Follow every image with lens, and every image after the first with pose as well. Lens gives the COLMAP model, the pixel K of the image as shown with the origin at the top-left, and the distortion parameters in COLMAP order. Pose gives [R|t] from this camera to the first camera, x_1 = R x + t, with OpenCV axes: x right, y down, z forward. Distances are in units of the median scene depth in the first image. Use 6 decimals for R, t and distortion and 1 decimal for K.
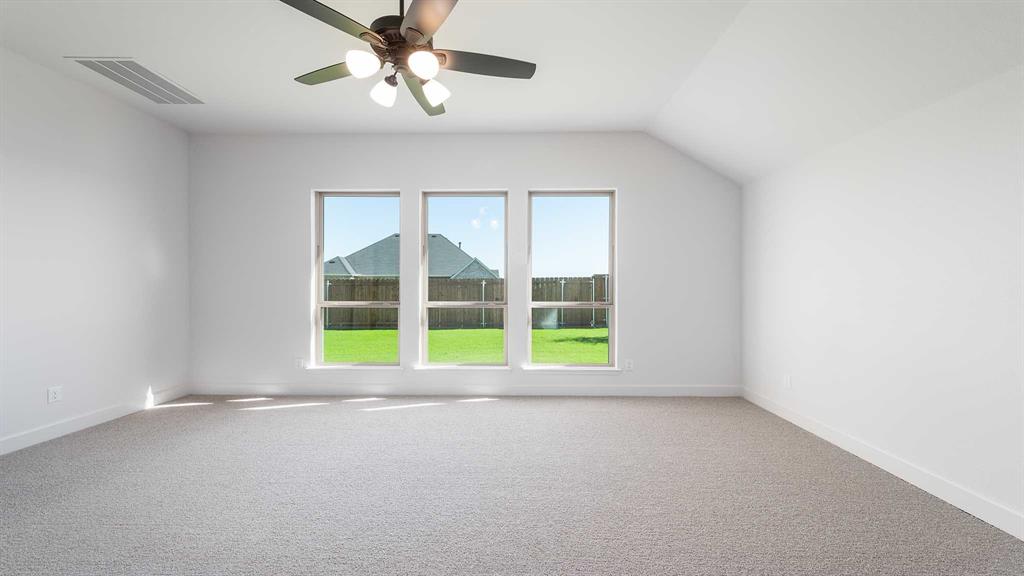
lens RADIAL K [[402.5, 0, 515.8], [0, 402.5, 286.6], [0, 0, 1]] dist [0.010411, -0.000037]
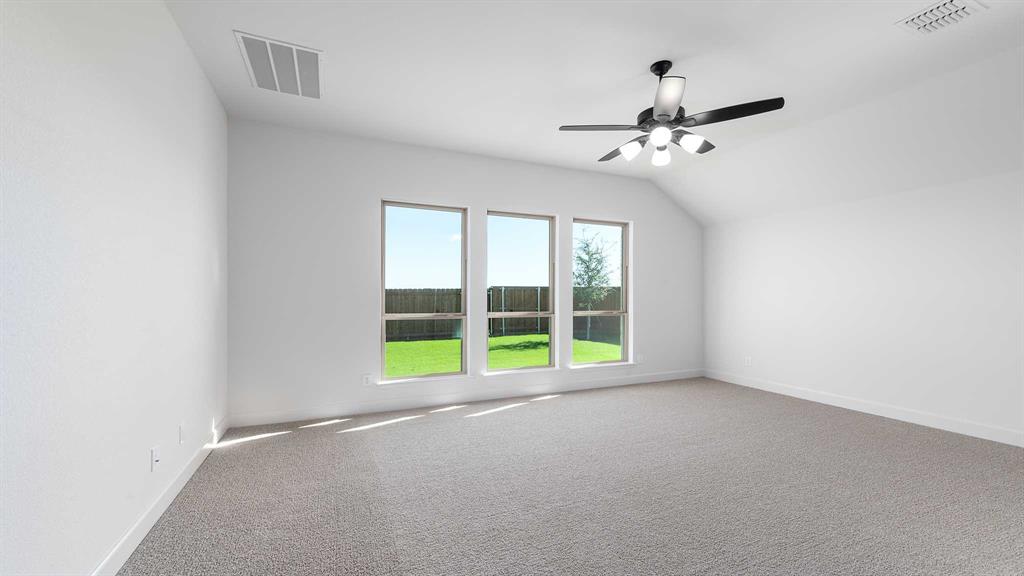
lens RADIAL K [[397.9, 0, 512.0], [0, 397.9, 288.0], [0, 0, 1]] dist [-0.000190, -0.000095]
pose [[0.909553, 0.010240, 0.415461, -0.586222], [0.000248, 0.999683, -0.025182, -0.000440], [-0.415587, 0.023007, 0.909262, 0.008048]]
